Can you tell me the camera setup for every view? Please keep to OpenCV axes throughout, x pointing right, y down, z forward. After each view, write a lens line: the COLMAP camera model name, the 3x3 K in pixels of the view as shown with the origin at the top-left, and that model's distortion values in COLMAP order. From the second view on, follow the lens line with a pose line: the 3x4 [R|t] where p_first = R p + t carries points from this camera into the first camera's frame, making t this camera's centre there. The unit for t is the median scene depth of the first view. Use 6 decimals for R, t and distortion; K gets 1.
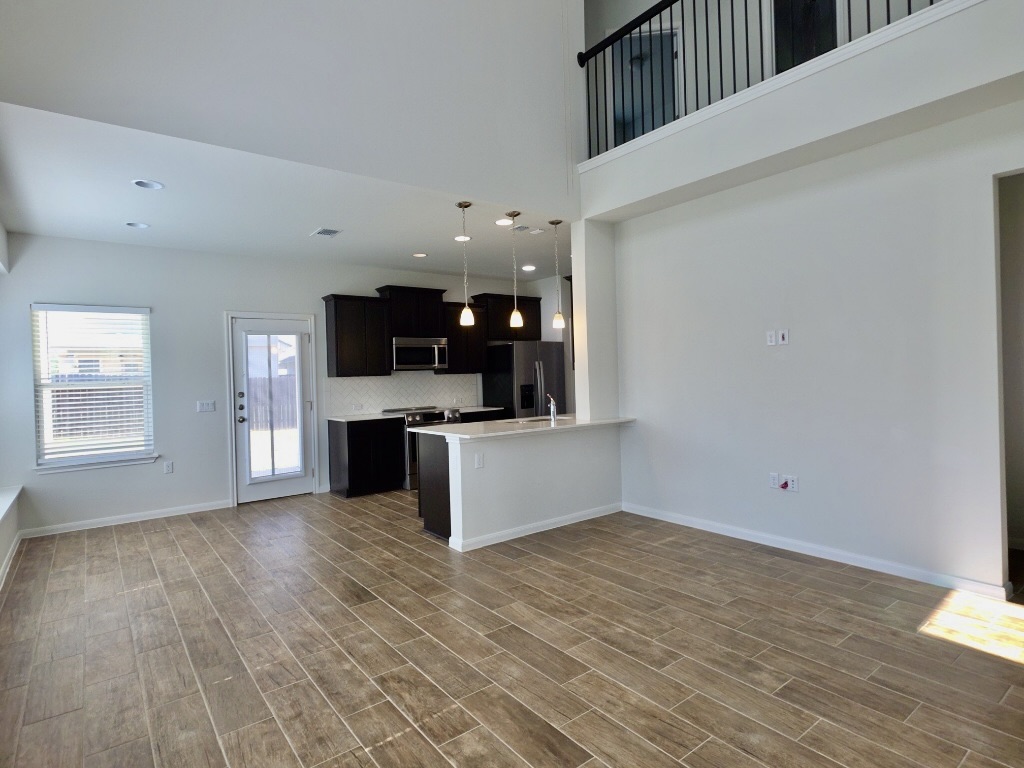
lens RADIAL K [[554.7, 0, 512.0], [0, 554.7, 384.0], [0, 0, 1]] dist [0.002412, 0.000086]
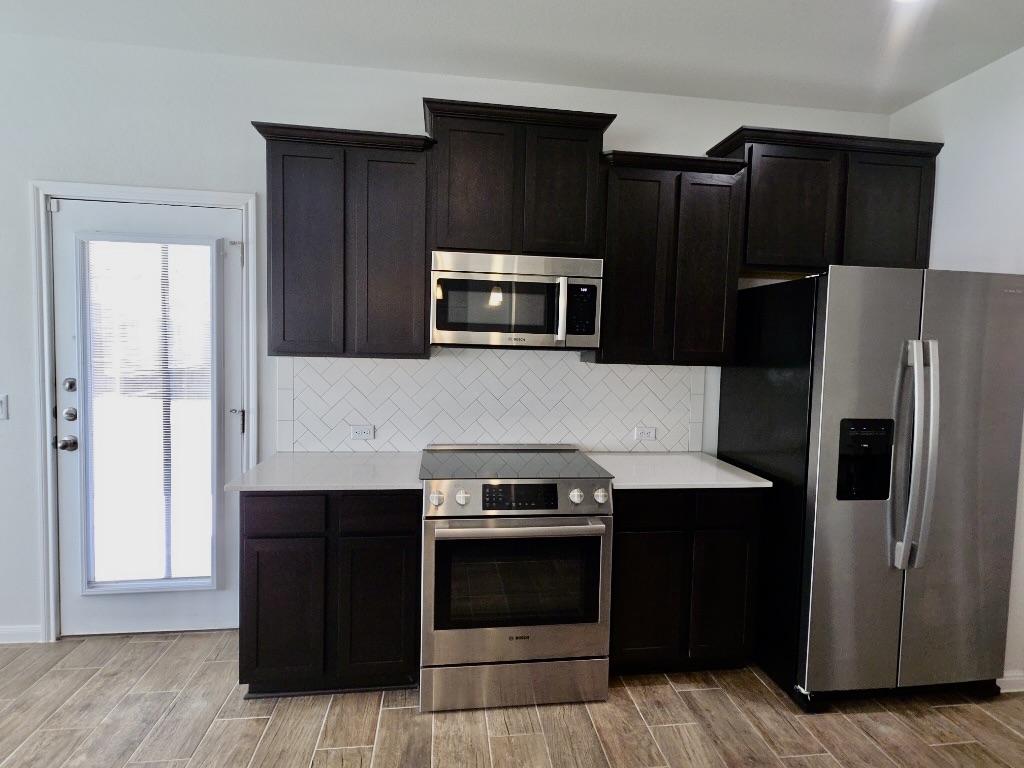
lens RADIAL K [[554.7, 0, 512.0], [0, 554.7, 384.0], [0, 0, 1]] dist [0.002412, 0.000086]
pose [[0.869803, 0.090854, -0.484962, 0.004889], [-0.058472, 0.994955, 0.081526, -0.031116], [0.489922, -0.042555, 0.870727, 0.695603]]
